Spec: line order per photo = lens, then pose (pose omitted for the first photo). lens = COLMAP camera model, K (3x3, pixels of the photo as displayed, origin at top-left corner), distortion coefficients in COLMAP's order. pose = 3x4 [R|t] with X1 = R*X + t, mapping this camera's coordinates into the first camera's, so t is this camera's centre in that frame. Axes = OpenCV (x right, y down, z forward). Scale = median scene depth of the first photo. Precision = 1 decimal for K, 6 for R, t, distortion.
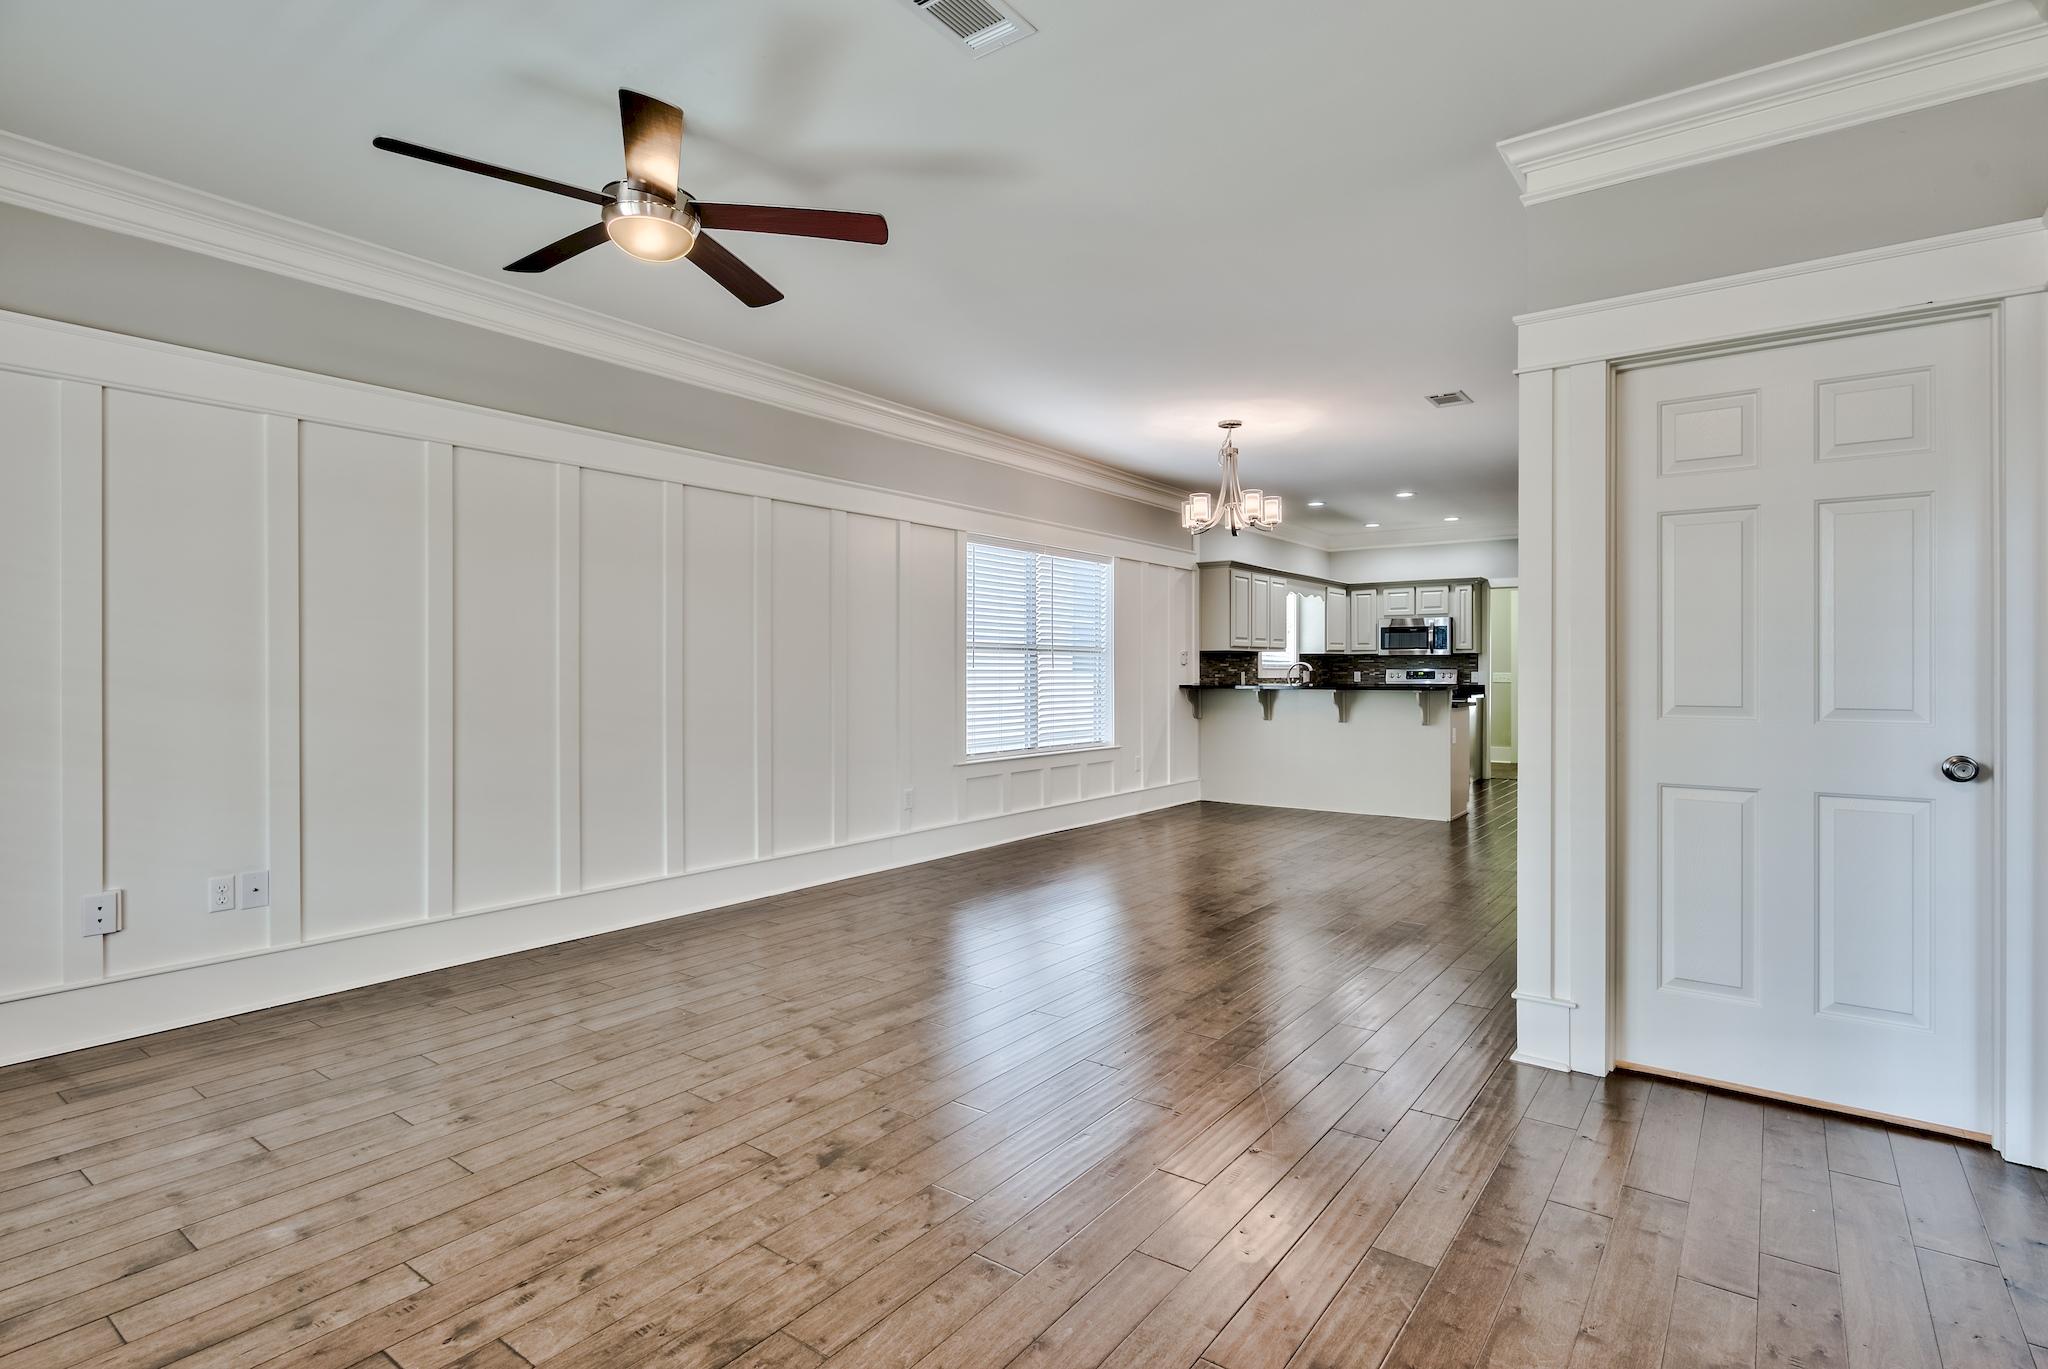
lens RADIAL K [[1004.6, 0, 1024.0], [0, 1004.6, 684.5], [0, 0, 1]] dist [0.000405, 0.000266]
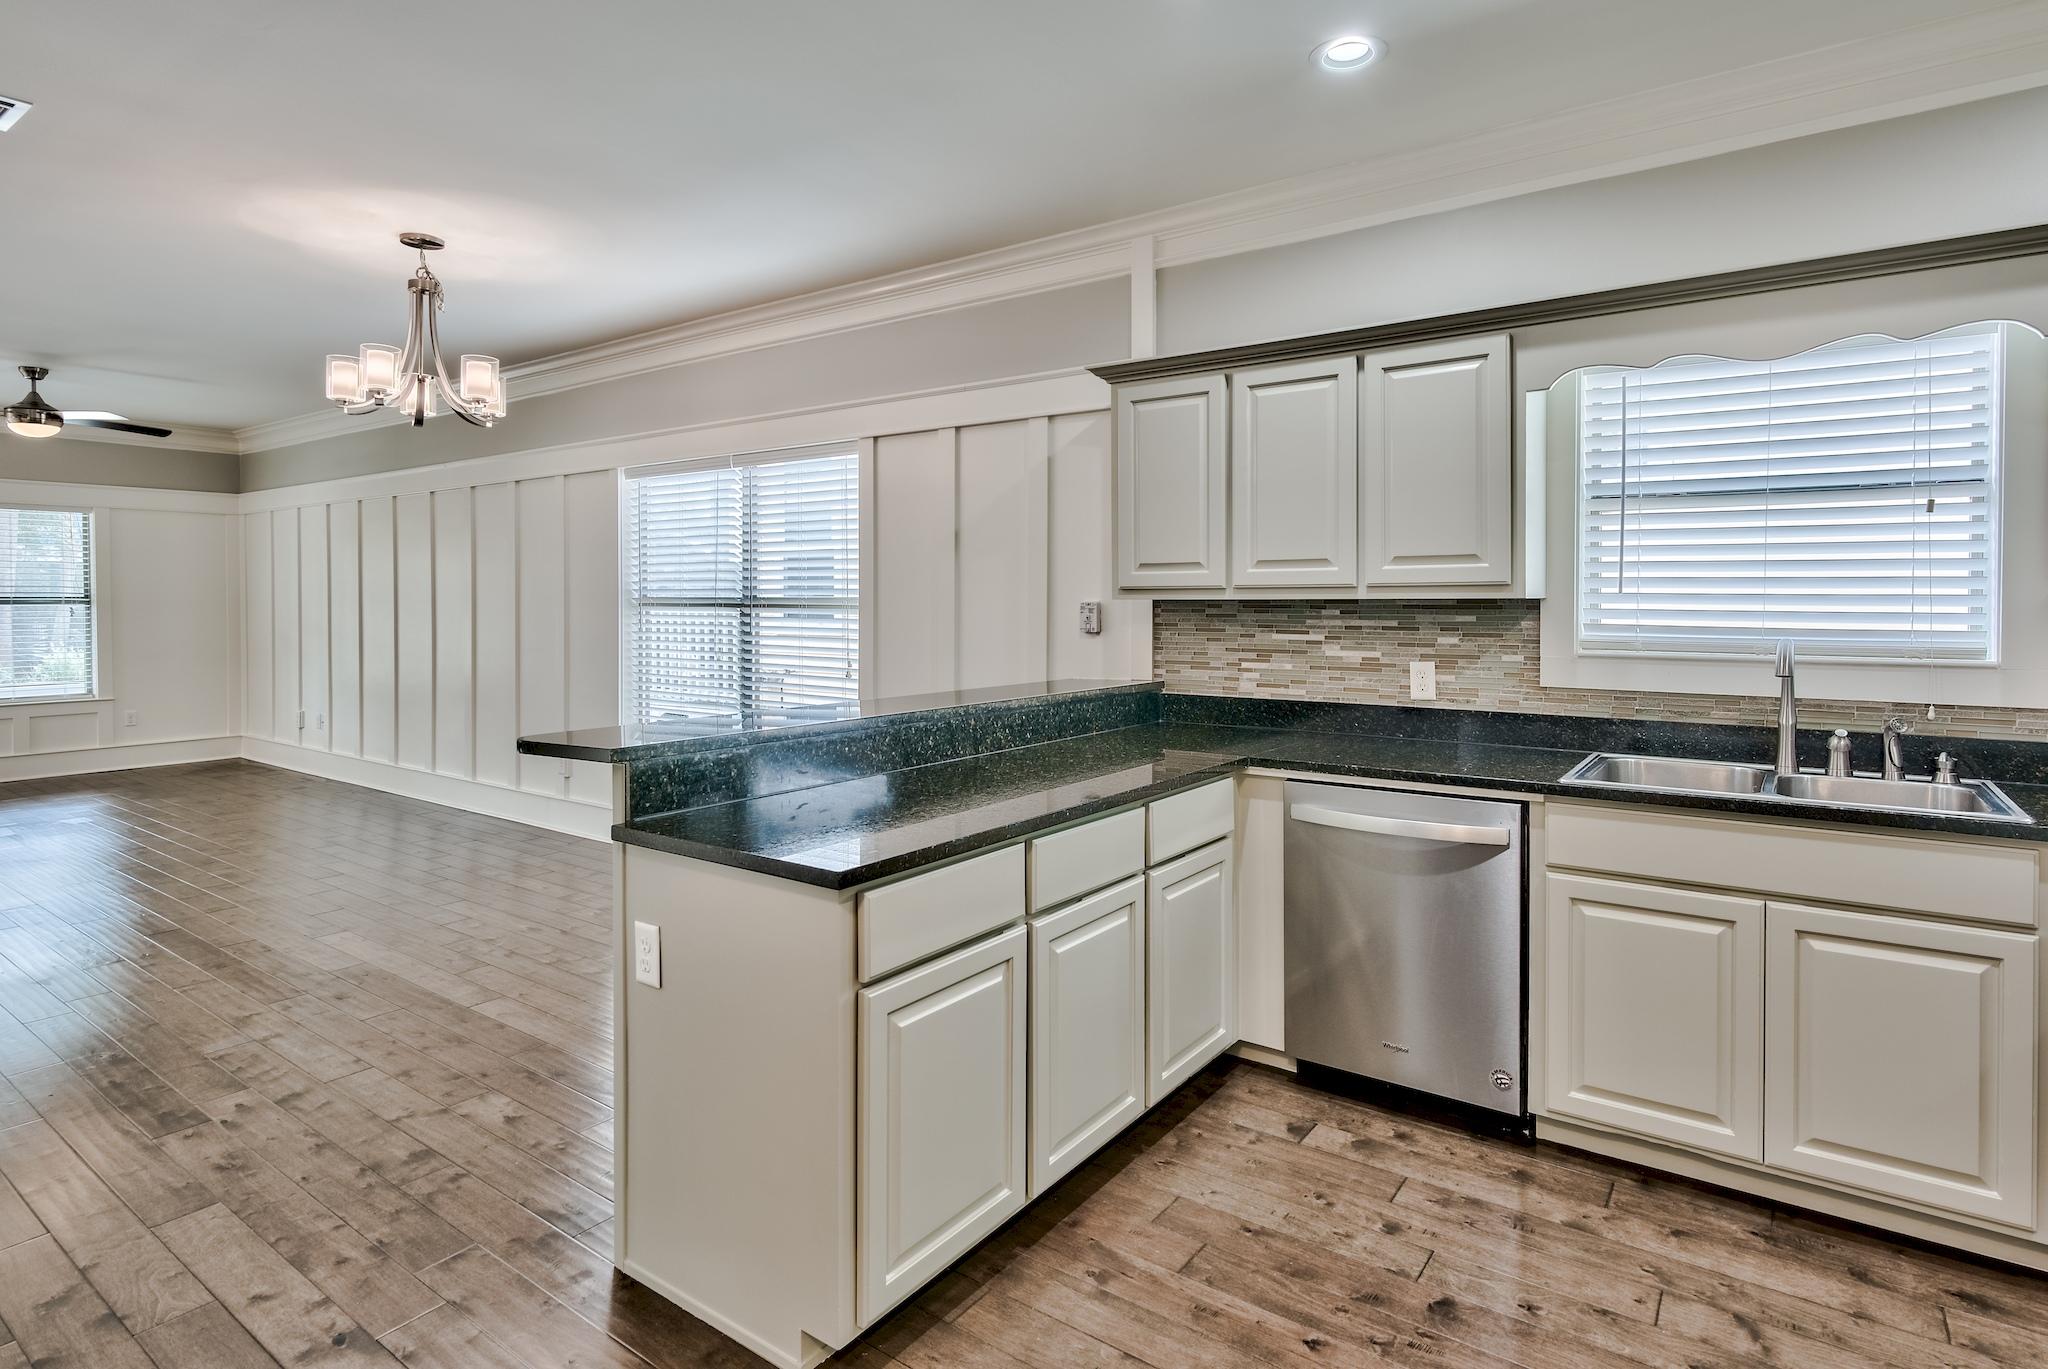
lens RADIAL K [[1052.4, 0, 1052.9], [0, 1052.4, 619.6], [0, 0, 1]] dist [0.001134, 0.000954]
pose [[0.032788, 0.019584, -0.999270, 0.589051], [-0.014715, 0.999709, 0.019110, -0.032609], [0.999354, 0.014078, 0.033066, 0.932227]]
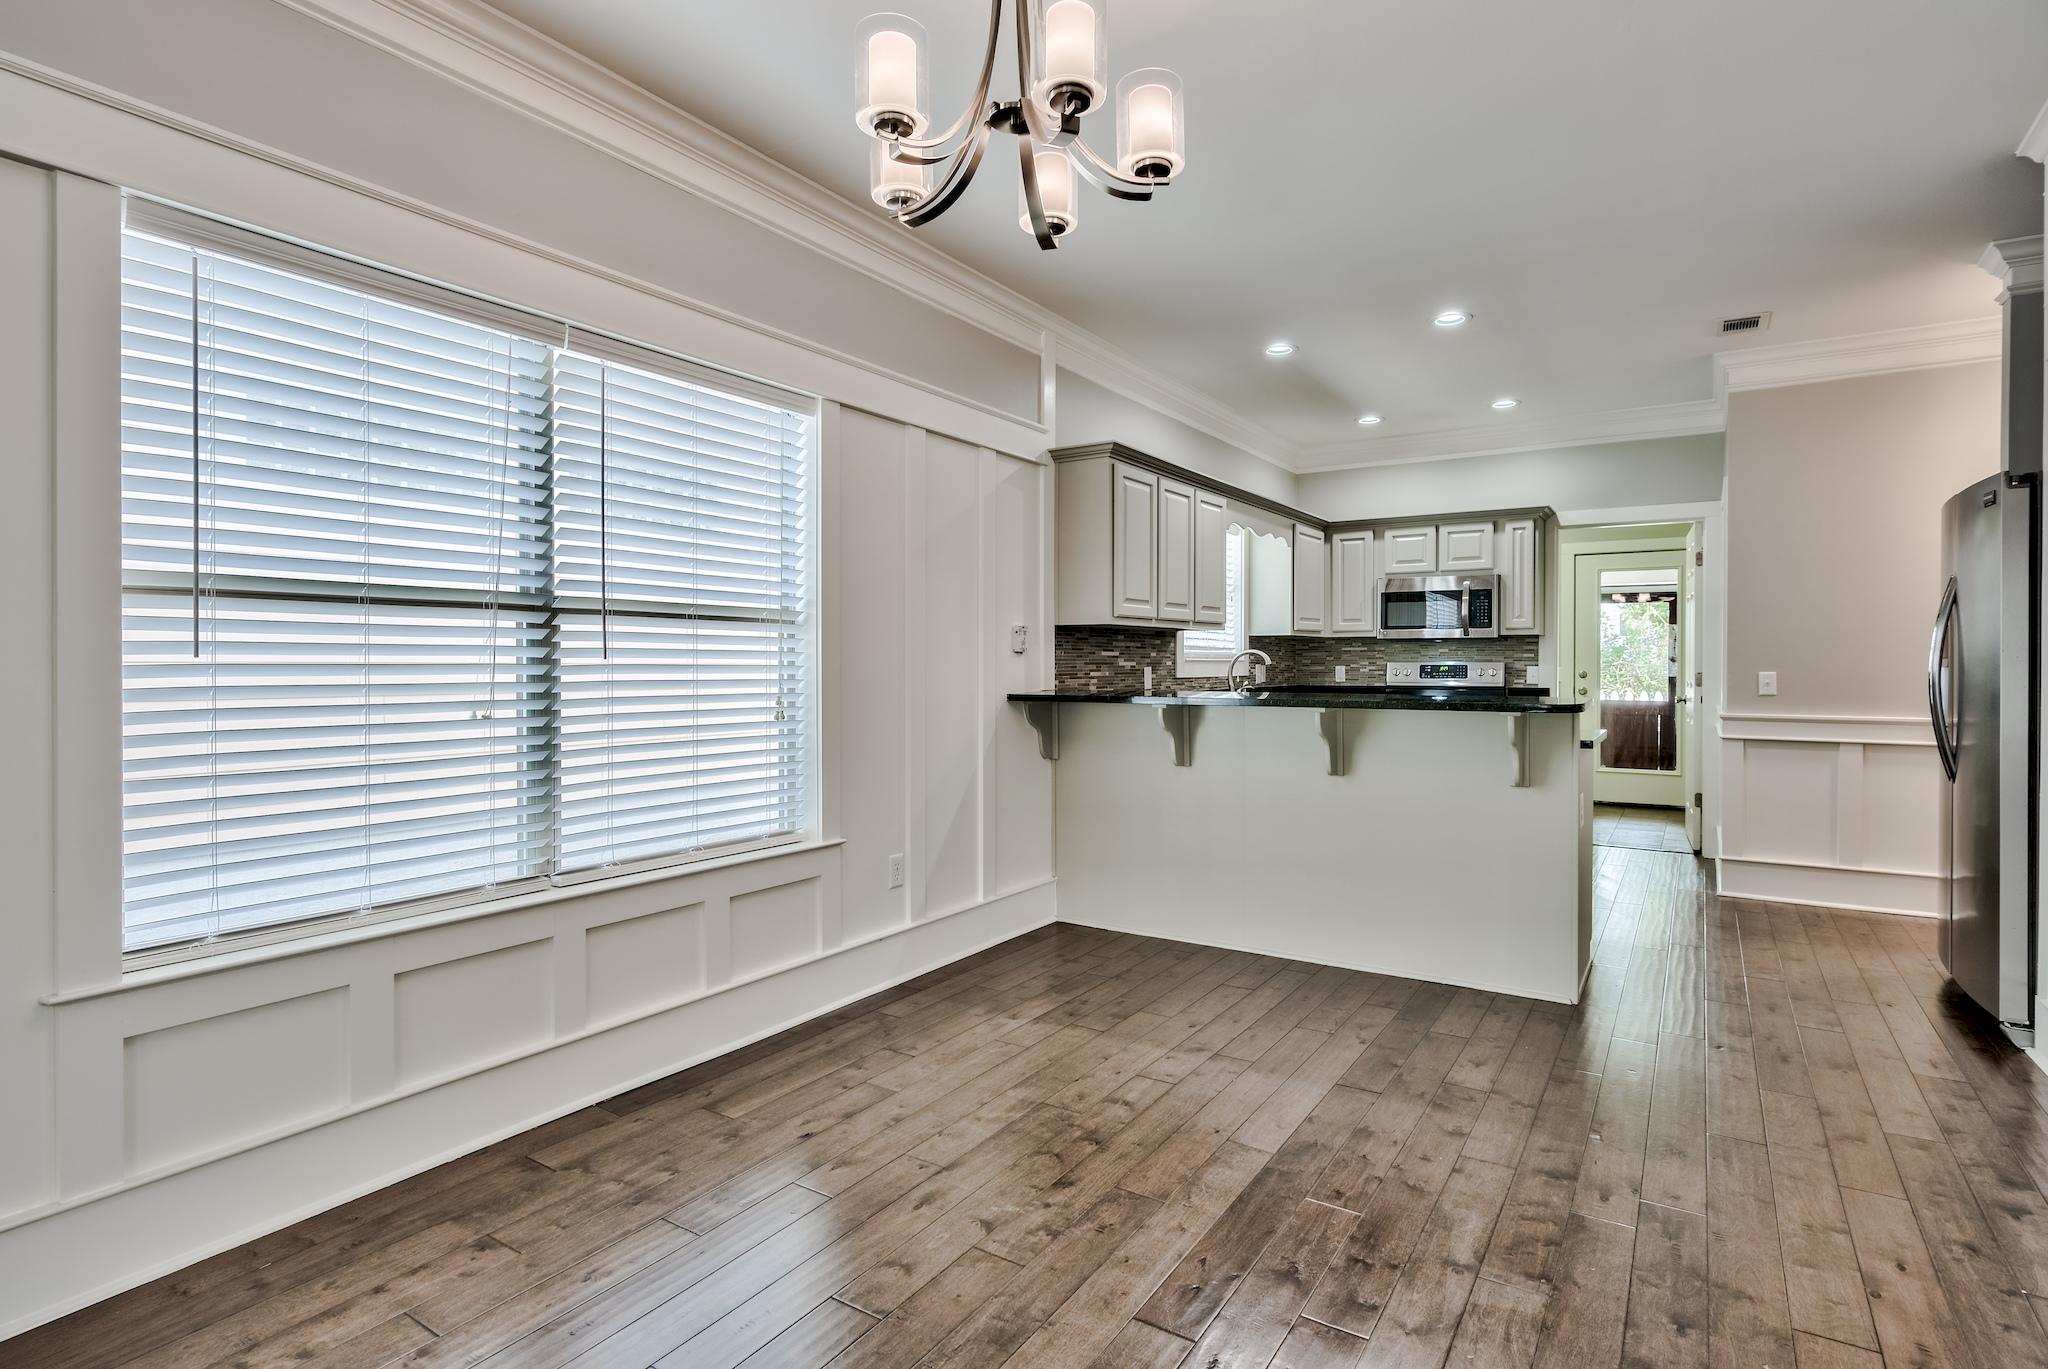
lens RADIAL K [[1023.1, 0, 1055.9], [0, 1023.1, 673.6], [0, 0, 1]] dist [-0.001243, 0.000110]
pose [[0.996986, -0.001206, 0.077571, 0.133444], [0.001492, 0.999992, -0.003634, -0.007232], [-0.077566, 0.003739, 0.996980, 0.478797]]
